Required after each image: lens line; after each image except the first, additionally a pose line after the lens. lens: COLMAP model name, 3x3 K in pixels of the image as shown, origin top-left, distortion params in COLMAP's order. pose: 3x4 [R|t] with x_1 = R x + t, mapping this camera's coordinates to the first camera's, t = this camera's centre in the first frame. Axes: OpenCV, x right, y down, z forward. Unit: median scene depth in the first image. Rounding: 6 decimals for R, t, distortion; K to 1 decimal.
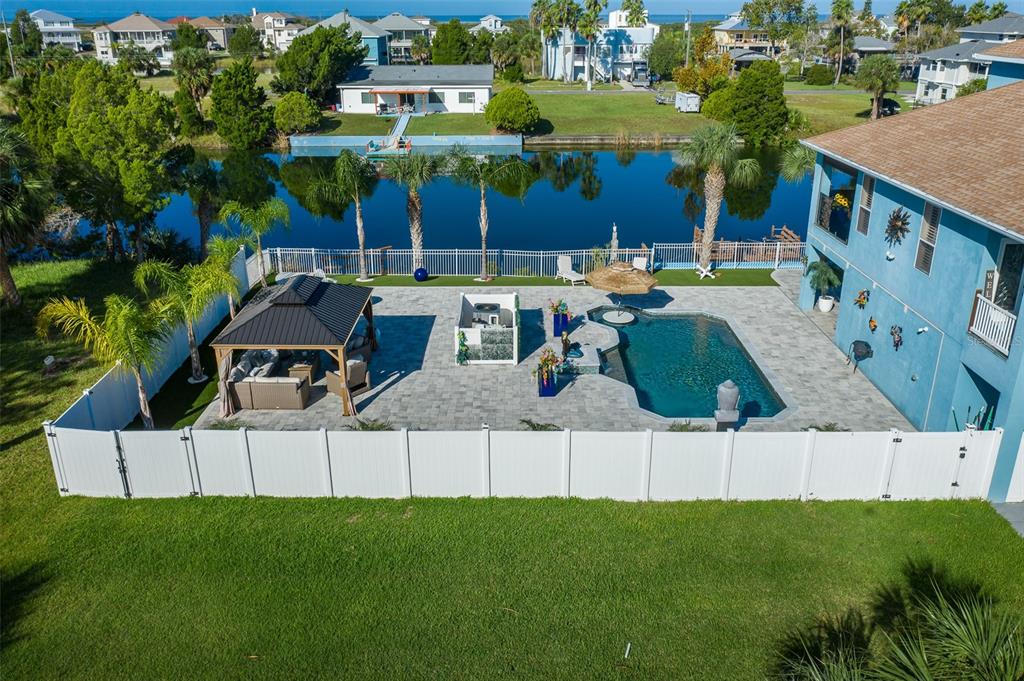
lens RADIAL K [[813.4, 0, 509.3], [0, 813.4, 335.4], [0, 0, 1]] dist [-0.016734, 0.000551]
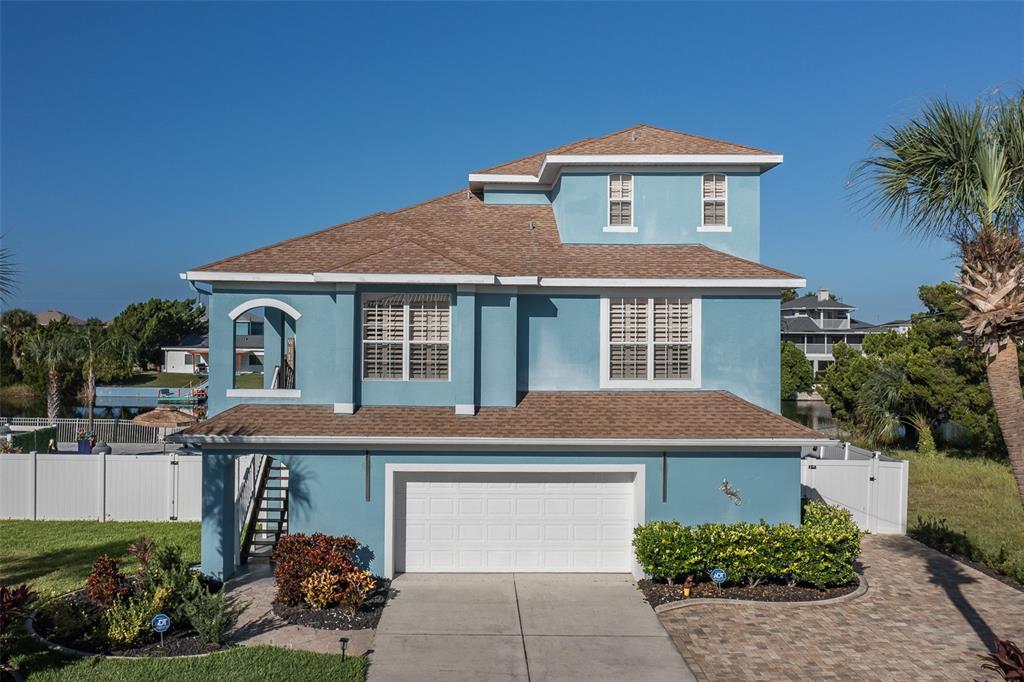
lens RADIAL K [[867.9, 0, 515.0], [0, 867.9, 341.5], [0, 0, 1]] dist [-0.011379, 0.005113]
pose [[0.999941, 0.007225, 0.008083, 0.254026], [-0.003659, 0.926747, -0.375668, 0.115359], [-0.010205, 0.375616, 0.926719, -0.063658]]
